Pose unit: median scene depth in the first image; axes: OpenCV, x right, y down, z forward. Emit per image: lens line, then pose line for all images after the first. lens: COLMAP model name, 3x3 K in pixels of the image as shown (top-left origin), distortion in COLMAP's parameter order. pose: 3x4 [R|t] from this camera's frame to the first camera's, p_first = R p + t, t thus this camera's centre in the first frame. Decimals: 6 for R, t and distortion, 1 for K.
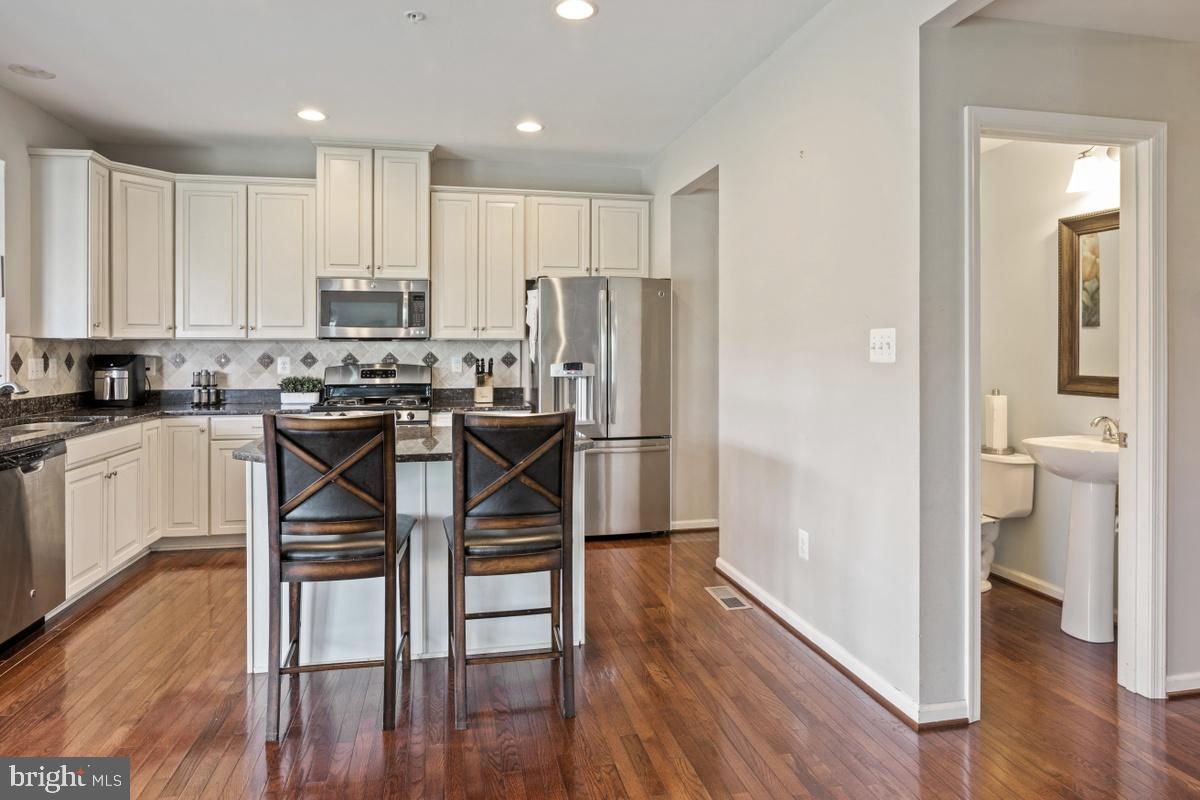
lens RADIAL K [[714.9, 0, 598.9], [0, 714.9, 345.9], [0, 0, 1]] dist [-0.001489, -0.000733]
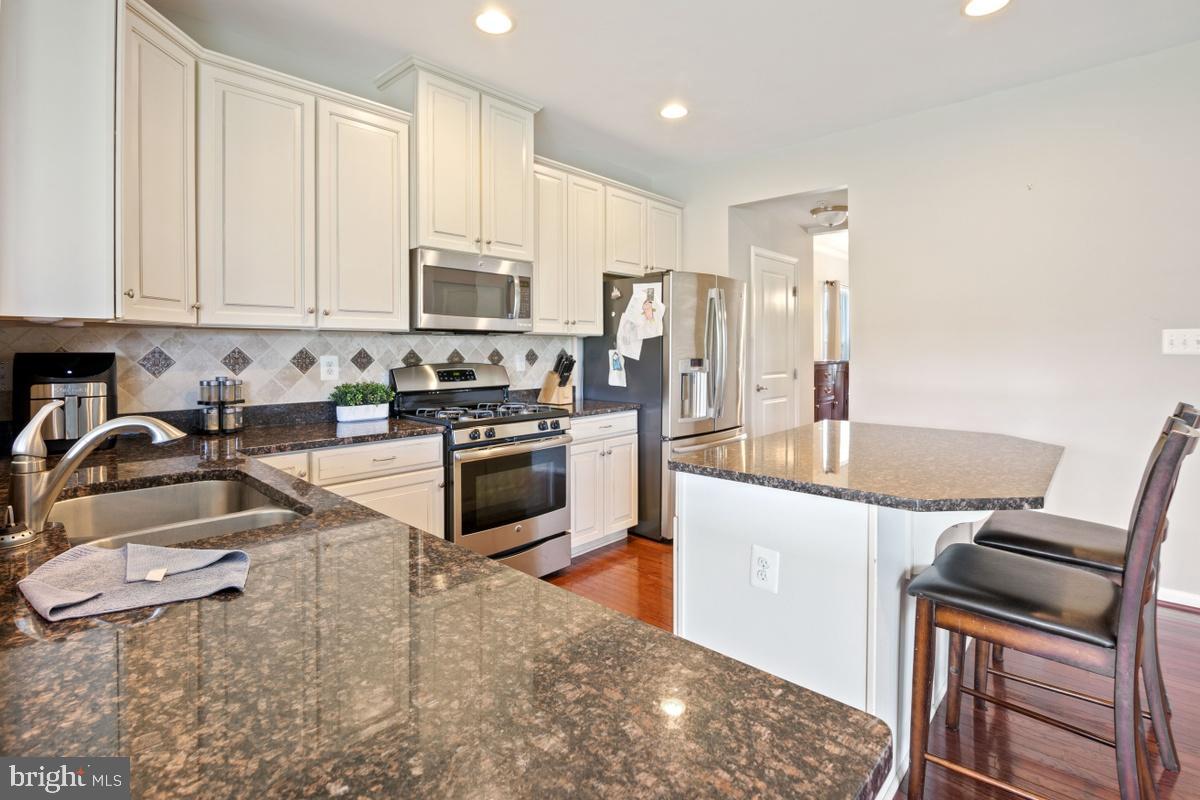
lens RADIAL K [[569.4, 0, 599.6], [0, 569.4, 350.7], [0, 0, 1]] dist [-0.001842, -0.000193]
pose [[0.813107, -0.002584, 0.582109, -0.567194], [-0.002229, 0.999969, 0.007552, 0.006118], [-0.582110, -0.007438, 0.813076, 0.401341]]
